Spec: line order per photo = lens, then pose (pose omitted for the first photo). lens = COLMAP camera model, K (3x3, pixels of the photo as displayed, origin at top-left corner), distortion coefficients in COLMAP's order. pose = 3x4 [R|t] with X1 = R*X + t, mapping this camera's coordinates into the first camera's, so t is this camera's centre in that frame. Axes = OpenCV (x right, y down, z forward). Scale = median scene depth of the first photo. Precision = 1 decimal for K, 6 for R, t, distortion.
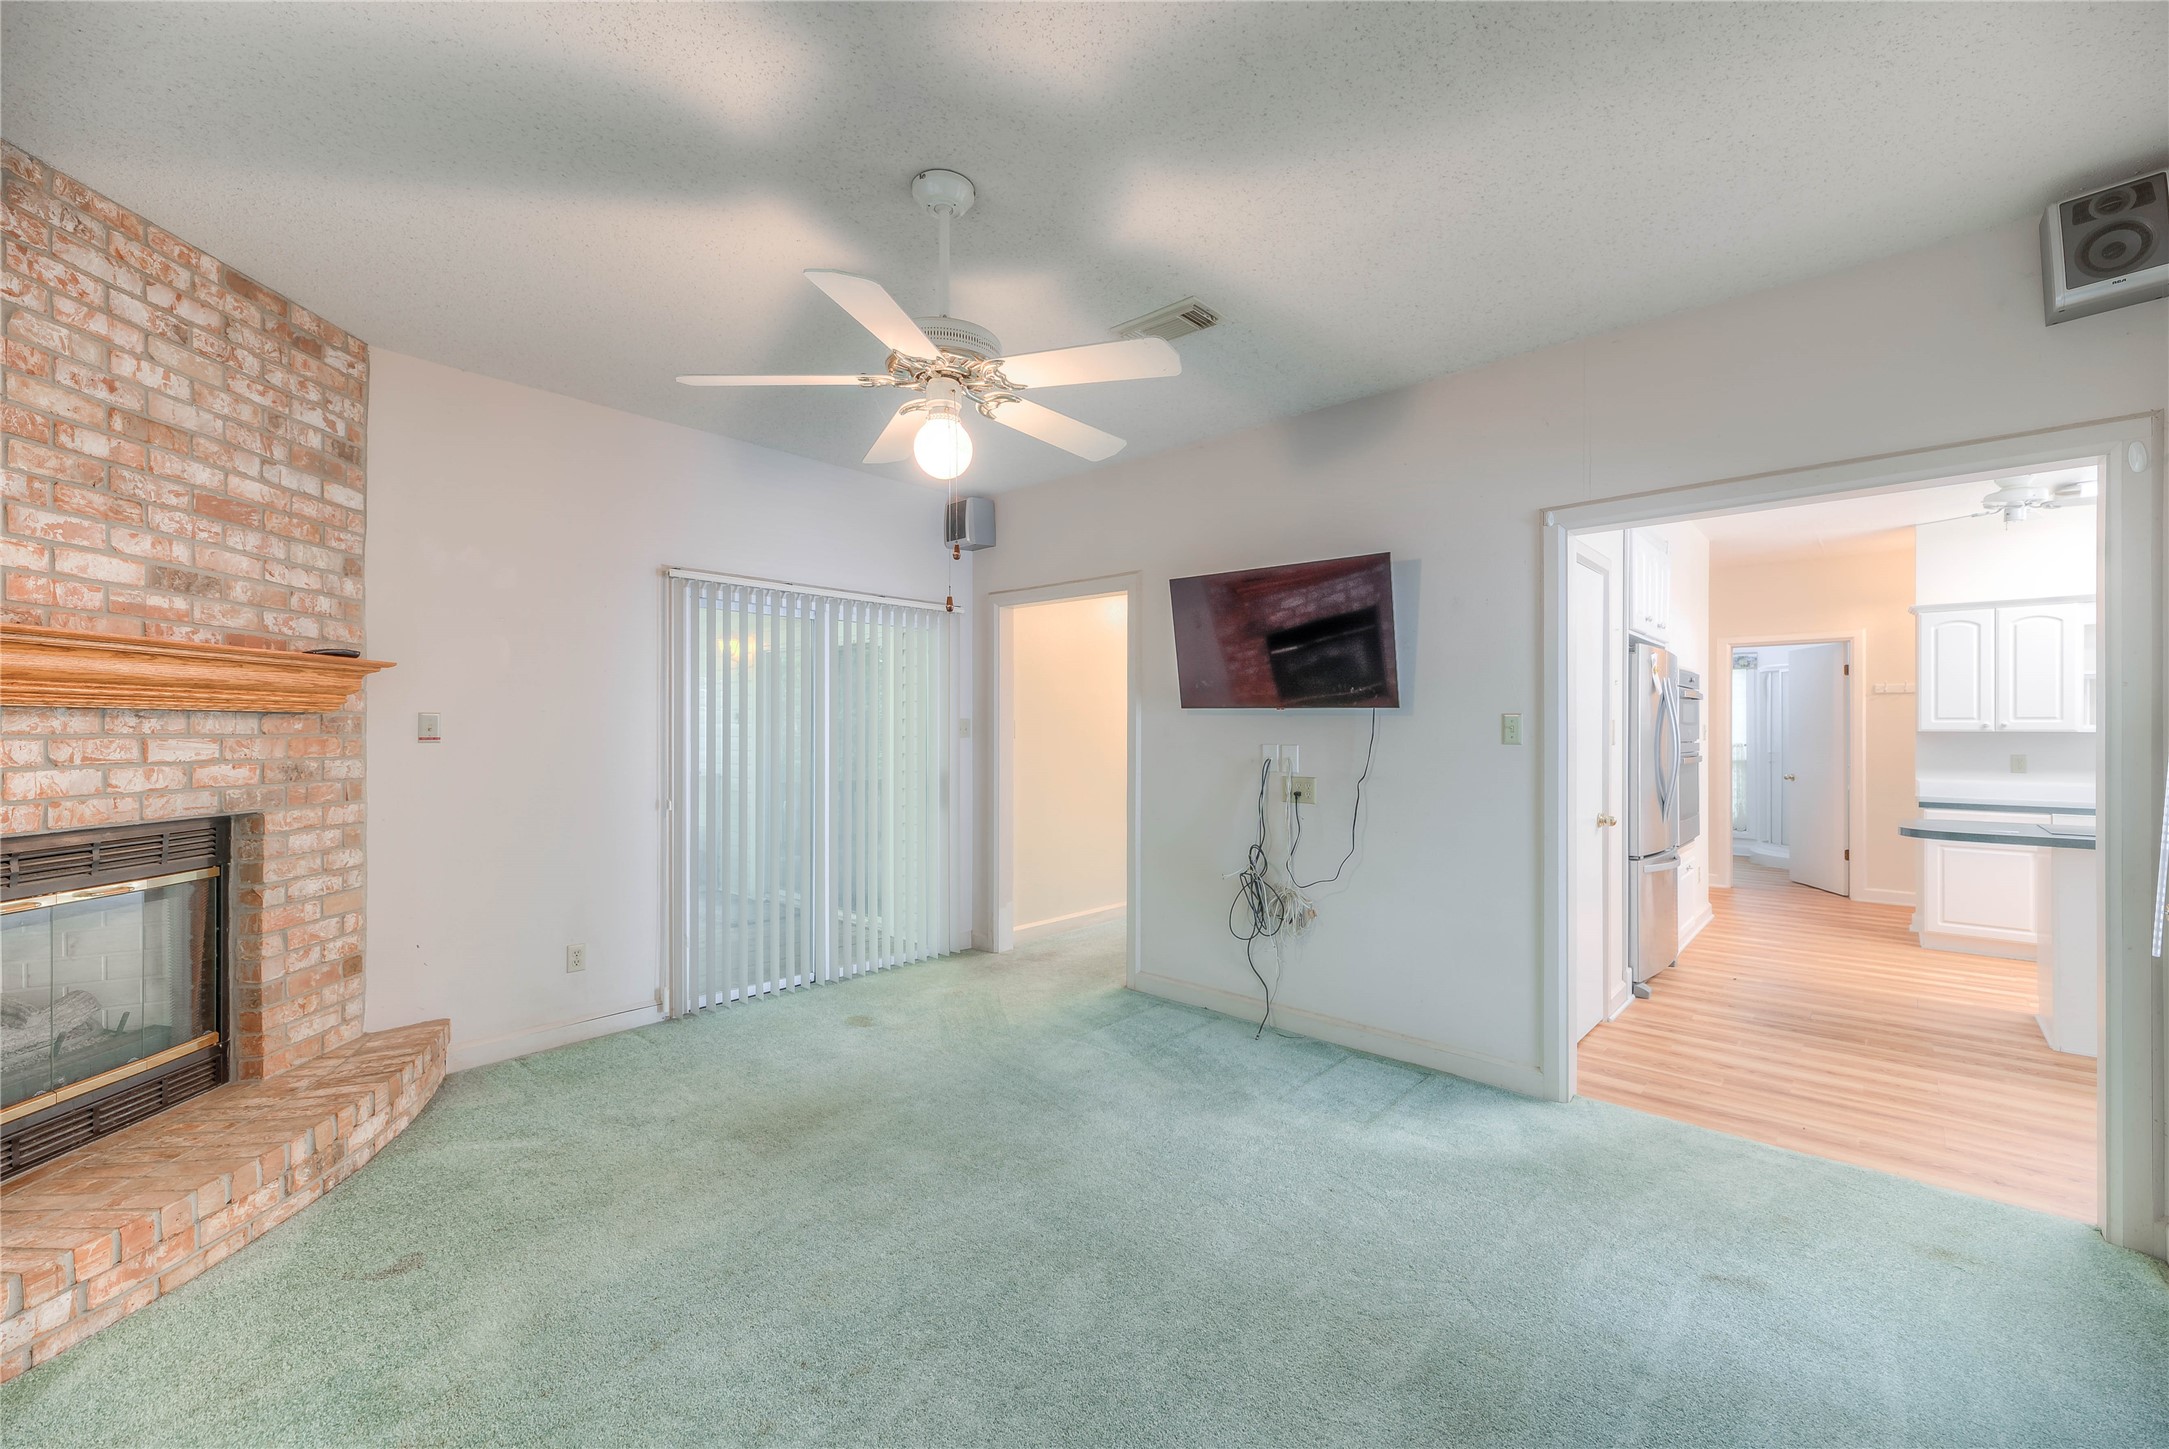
lens RADIAL K [[881.4, 0, 1103.8], [0, 881.4, 725.7], [0, 0, 1]] dist [0.009383, -0.000651]
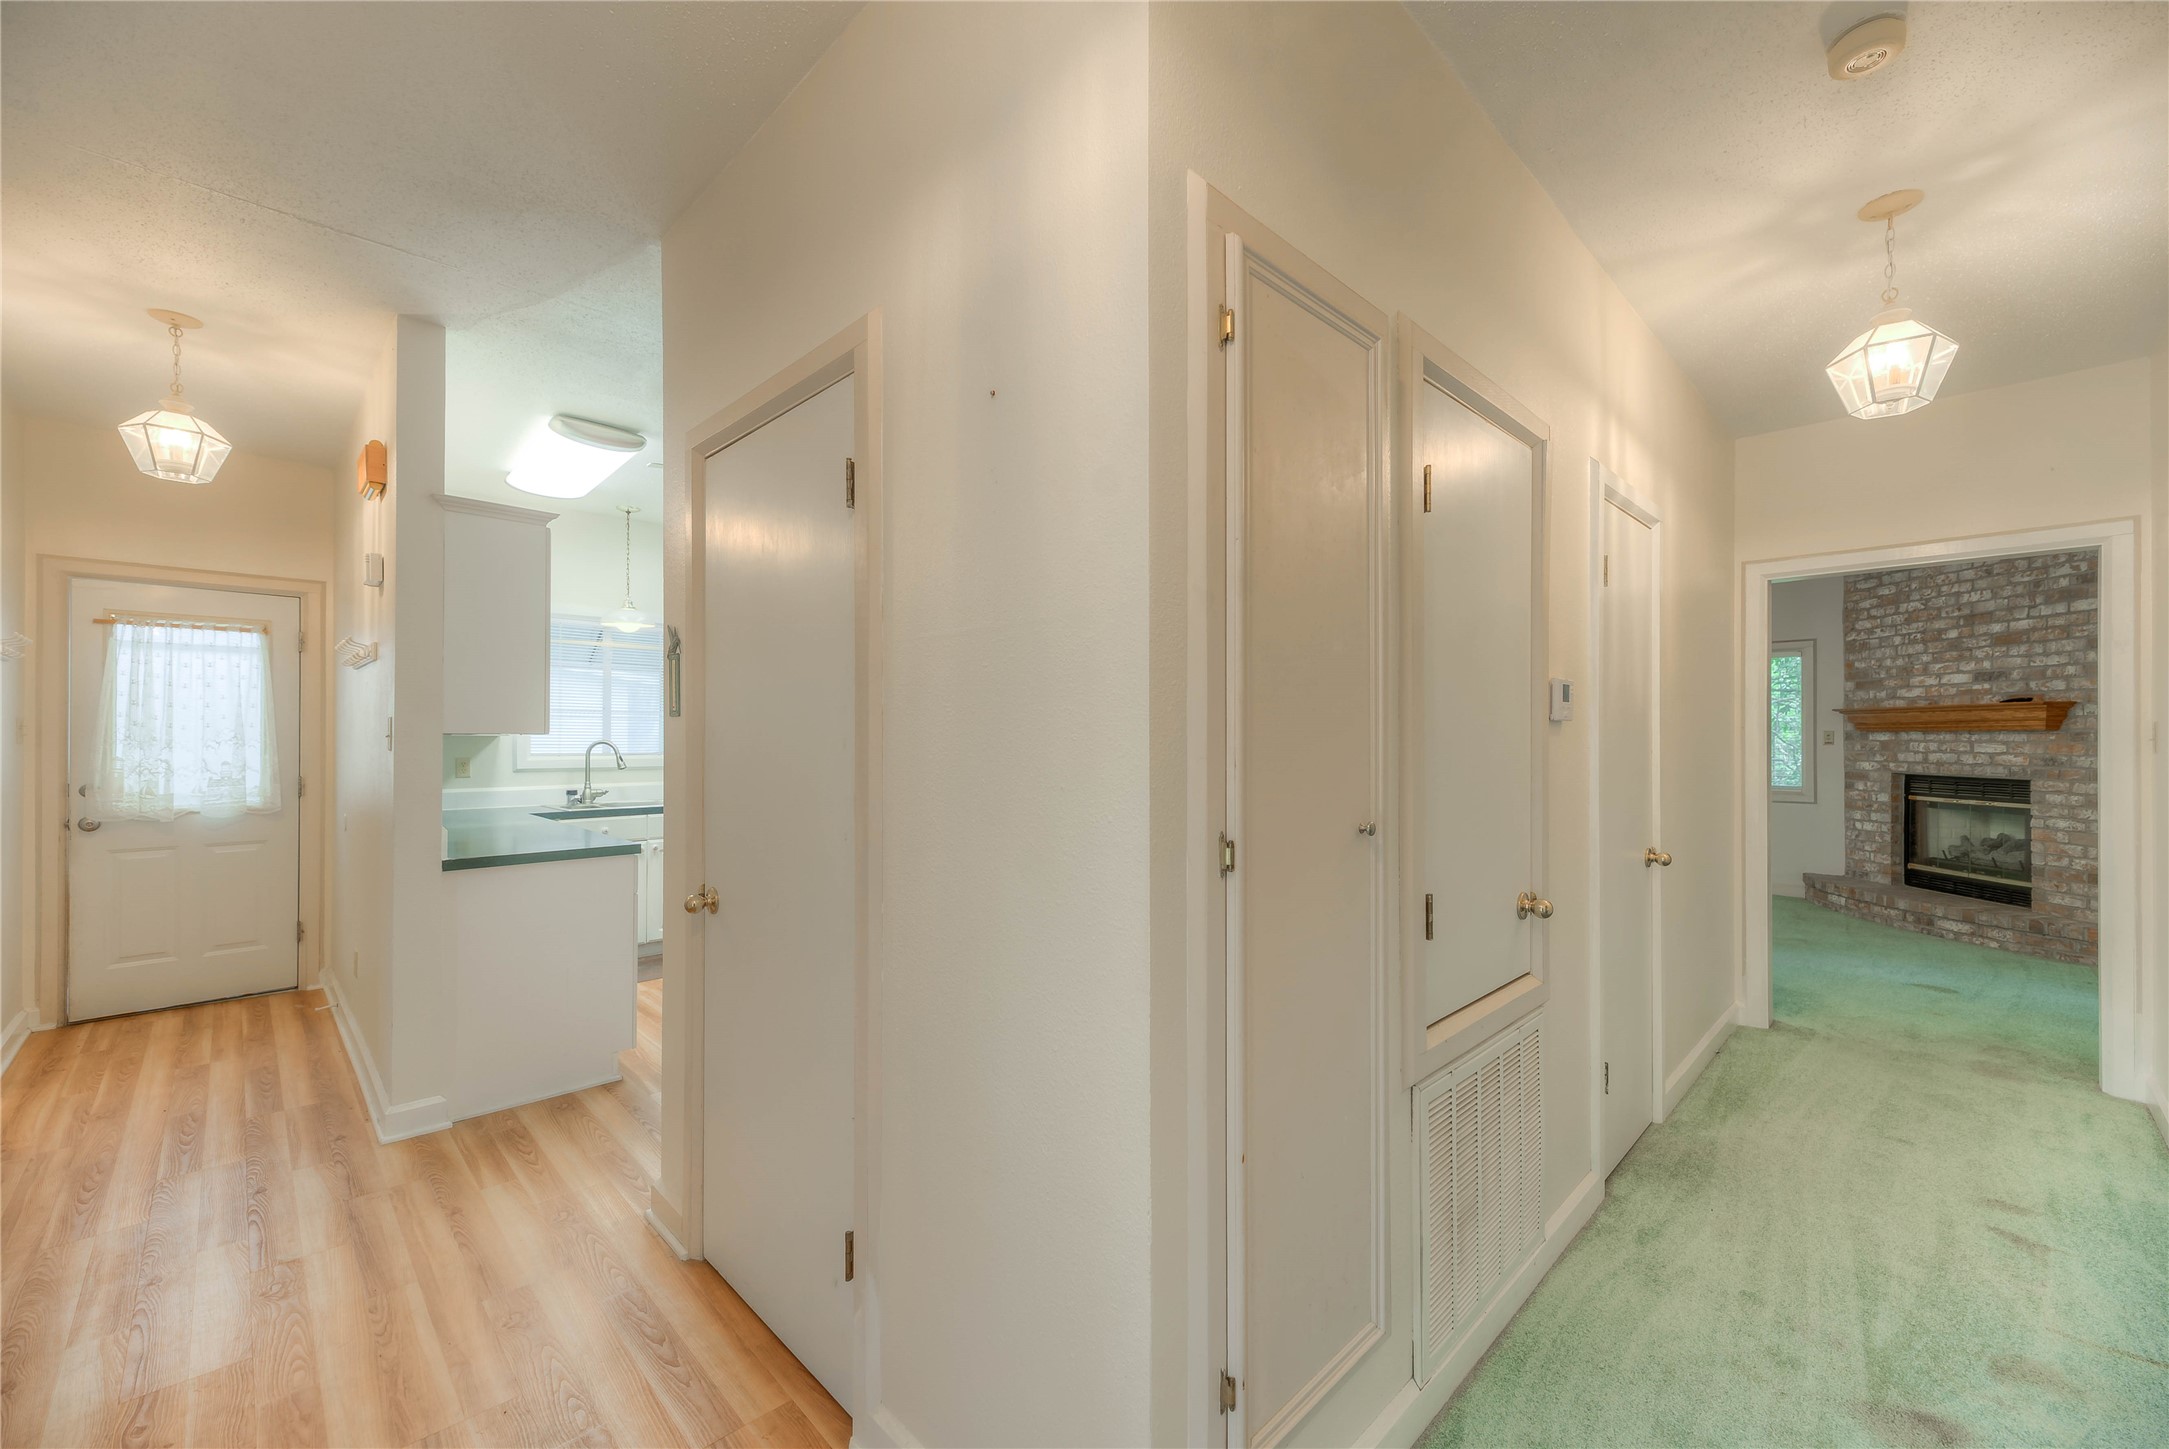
lens RADIAL K [[864.3, 0, 1086.4], [0, 864.3, 734.1], [0, 0, 1]] dist [0.000419, -0.000214]
pose [[-0.997555, -0.003792, 0.069789, 1.084291], [-0.004329, 0.999962, -0.007552, 0.017036], [-0.069757, -0.007835, -0.997533, 3.146551]]
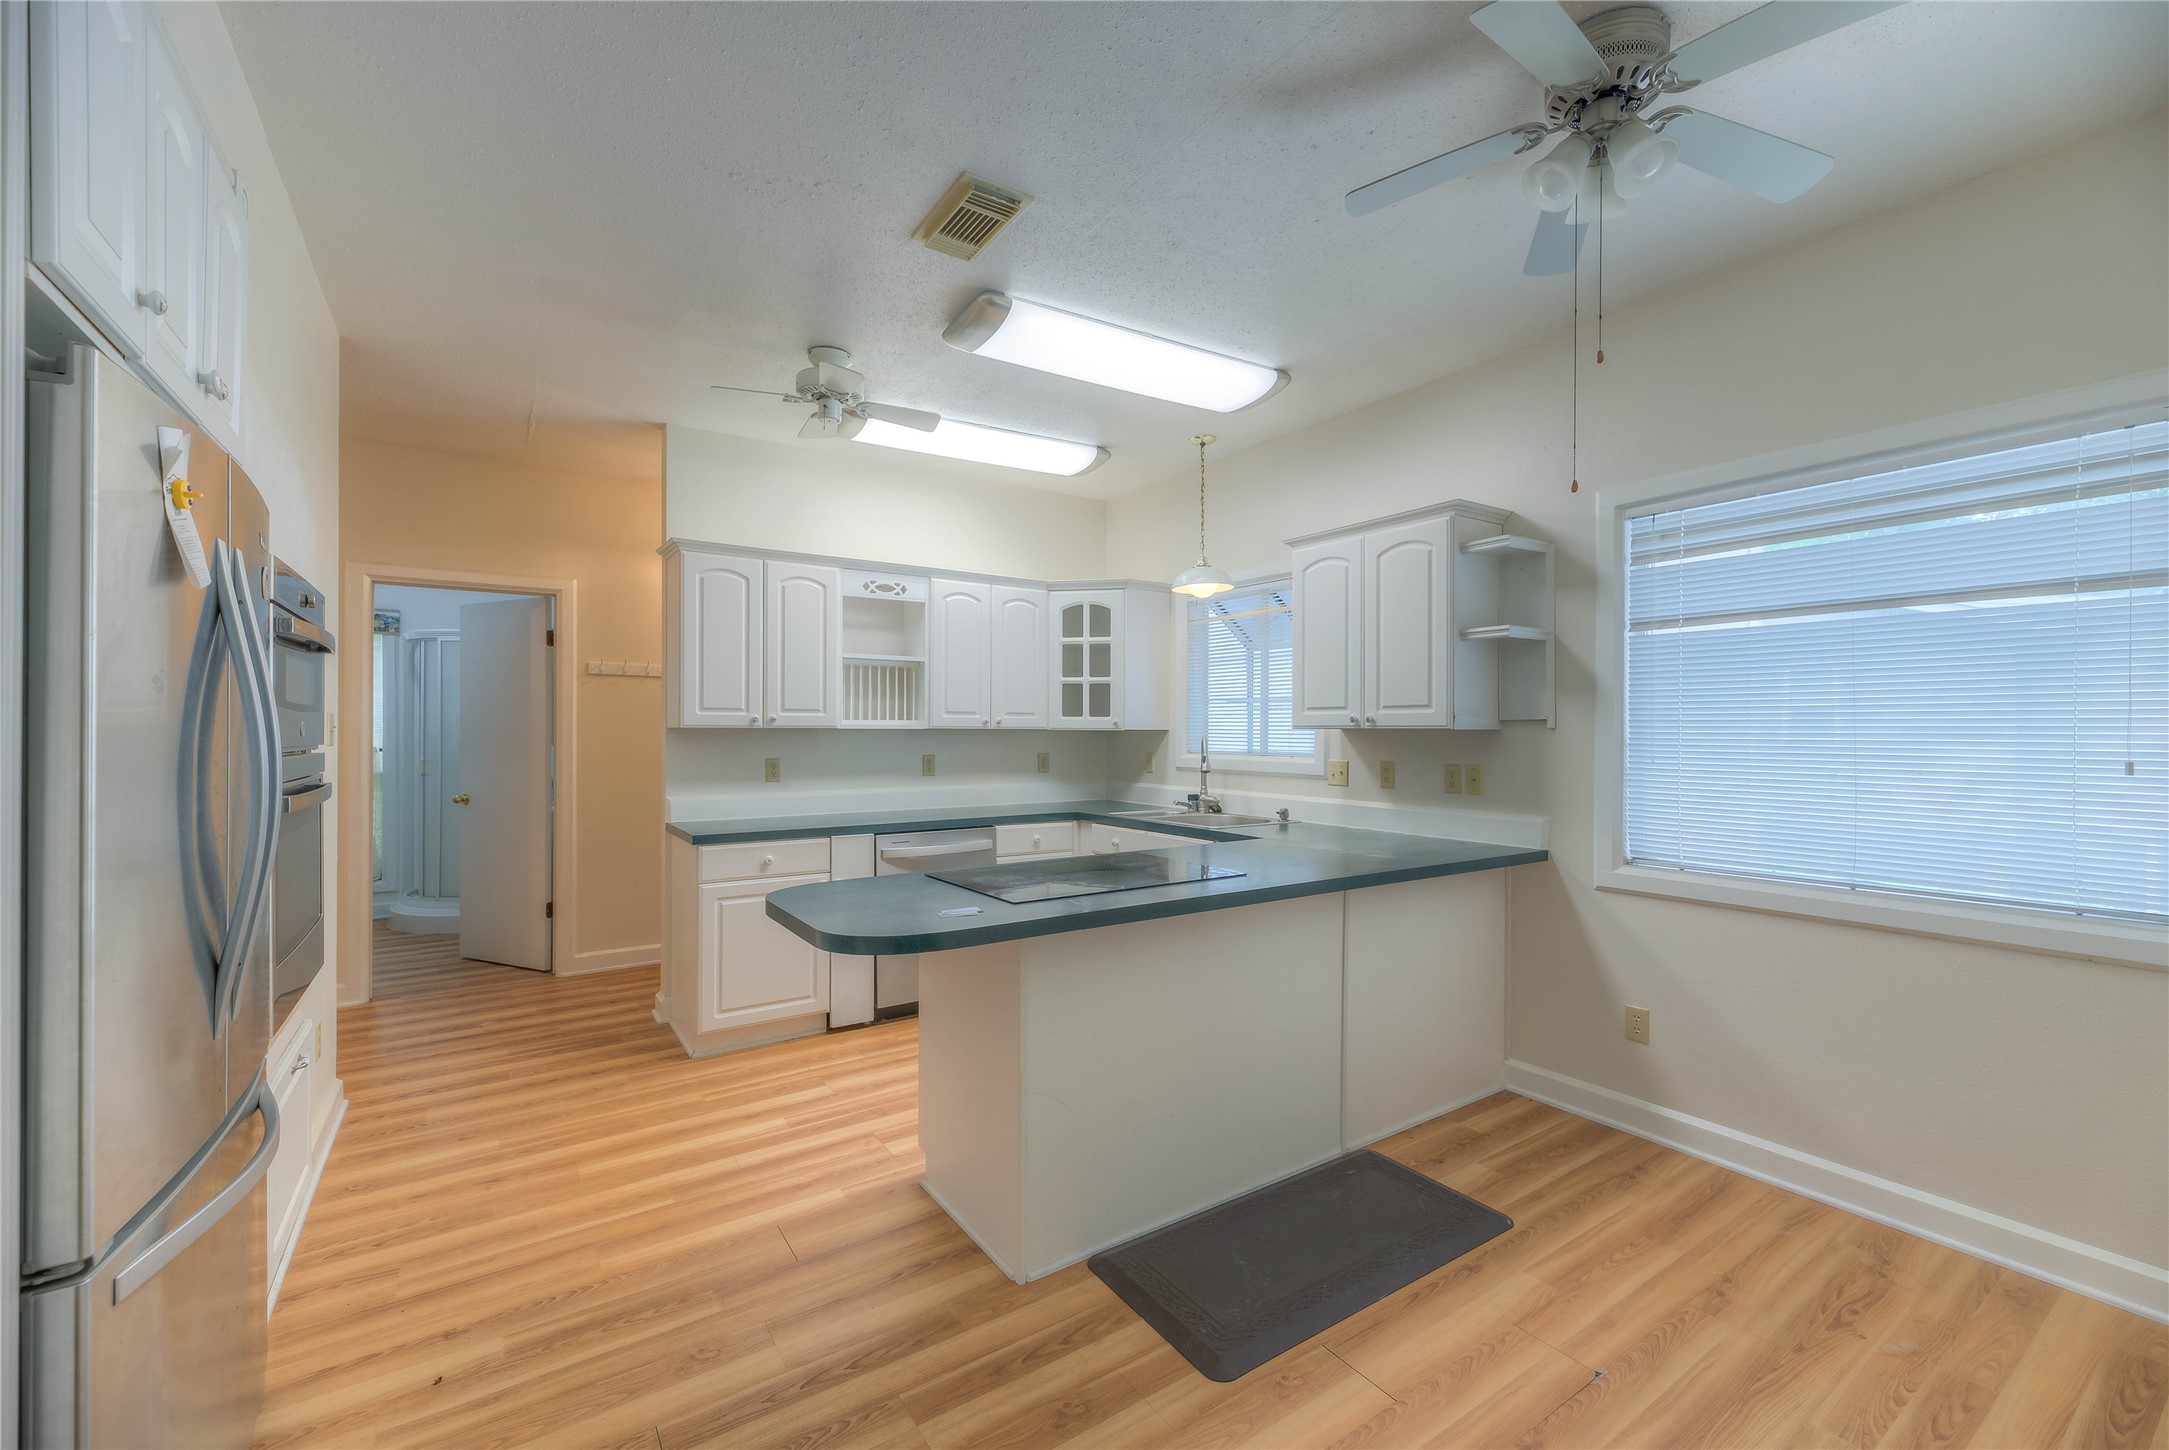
lens RADIAL K [[881.4, 0, 1103.8], [0, 881.4, 726.2], [0, 0, 1]] dist [0.009383, -0.000651]
pose [[0.231837, 0.004585, 0.972744, 0.702625], [-0.007170, 0.999970, -0.003004, 0.010851], [-0.972728, -0.006278, 0.231863, 1.095129]]
